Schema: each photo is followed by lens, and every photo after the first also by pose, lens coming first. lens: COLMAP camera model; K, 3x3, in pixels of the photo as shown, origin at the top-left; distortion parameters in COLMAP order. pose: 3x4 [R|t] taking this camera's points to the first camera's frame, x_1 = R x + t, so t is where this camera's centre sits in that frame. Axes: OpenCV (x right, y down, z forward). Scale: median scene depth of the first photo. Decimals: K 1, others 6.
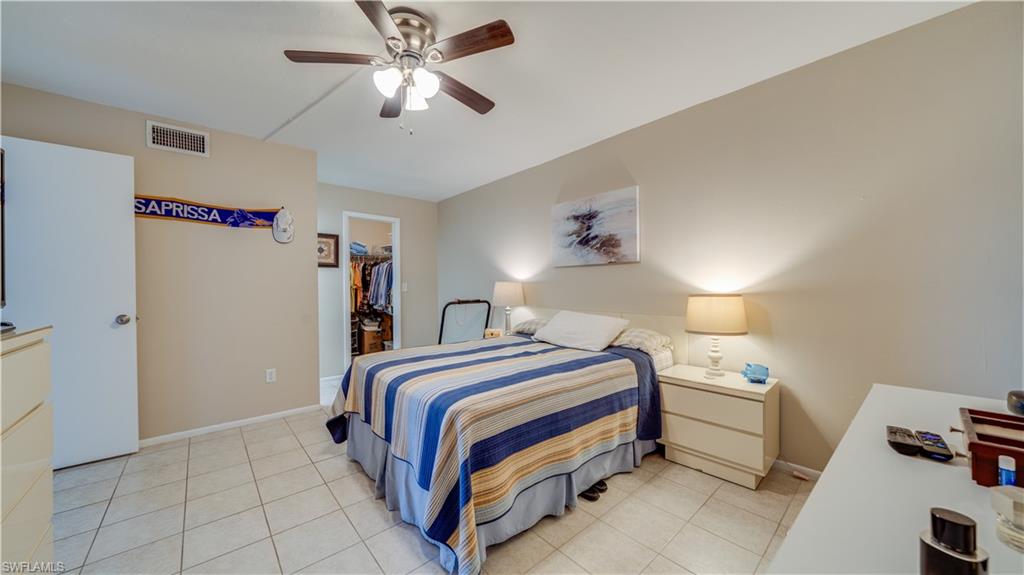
lens RADIAL K [[354.7, 0, 514.7], [0, 354.7, 289.5], [0, 0, 1]] dist [0.000271, -0.000035]
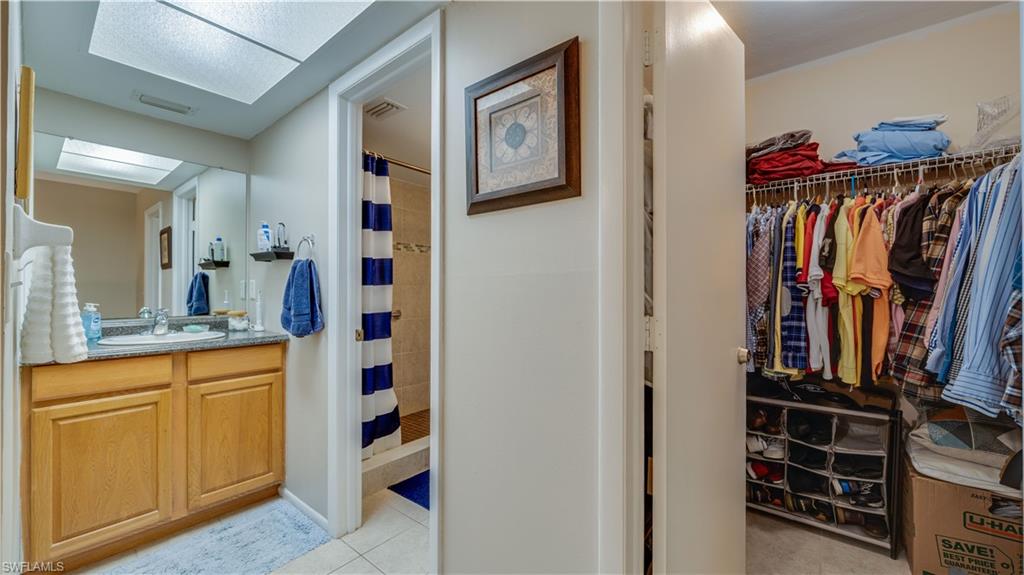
lens RADIAL K [[391.1, 0, 512.0], [0, 391.1, 287.5], [0, 0, 1]] dist [0.008277, -0.000160]
pose [[0.162149, -0.000254, -0.986766, -0.396193], [-0.010587, 0.999942, -0.001997, -0.008784], [0.986710, 0.010770, 0.162137, 1.334601]]
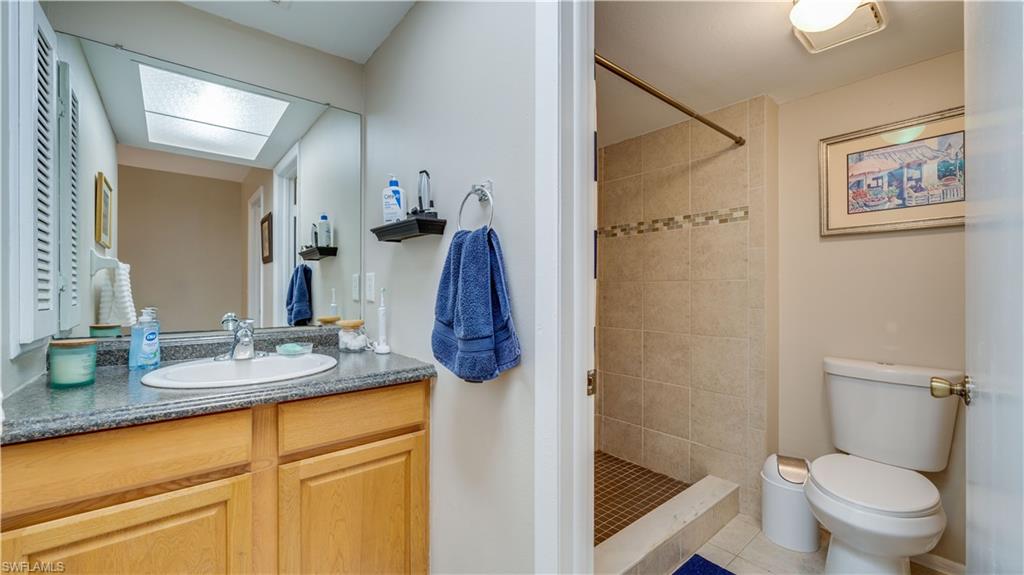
lens RADIAL K [[391.1, 0, 512.0], [0, 391.1, 287.5], [0, 0, 1]] dist [0.008277, -0.000160]
pose [[-0.020991, 0.005843, -0.999763, -0.775215], [-0.009427, 0.999937, 0.006042, -0.004920], [0.999735, 0.009552, -0.020935, 1.129665]]
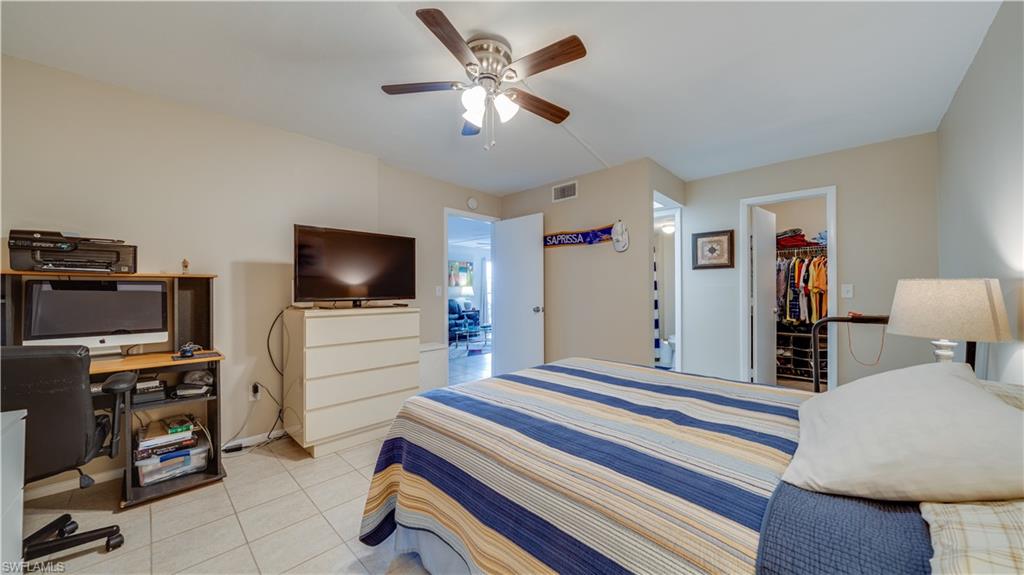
lens RADIAL K [[354.7, 0, 514.7], [0, 354.7, 289.5], [0, 0, 1]] dist [0.000271, -0.000035]
pose [[0.078256, -0.000719, -0.996933, 0.452337], [-0.005710, 0.999983, -0.001170, -0.008161], [0.996917, 0.005784, 0.078251, 0.589247]]
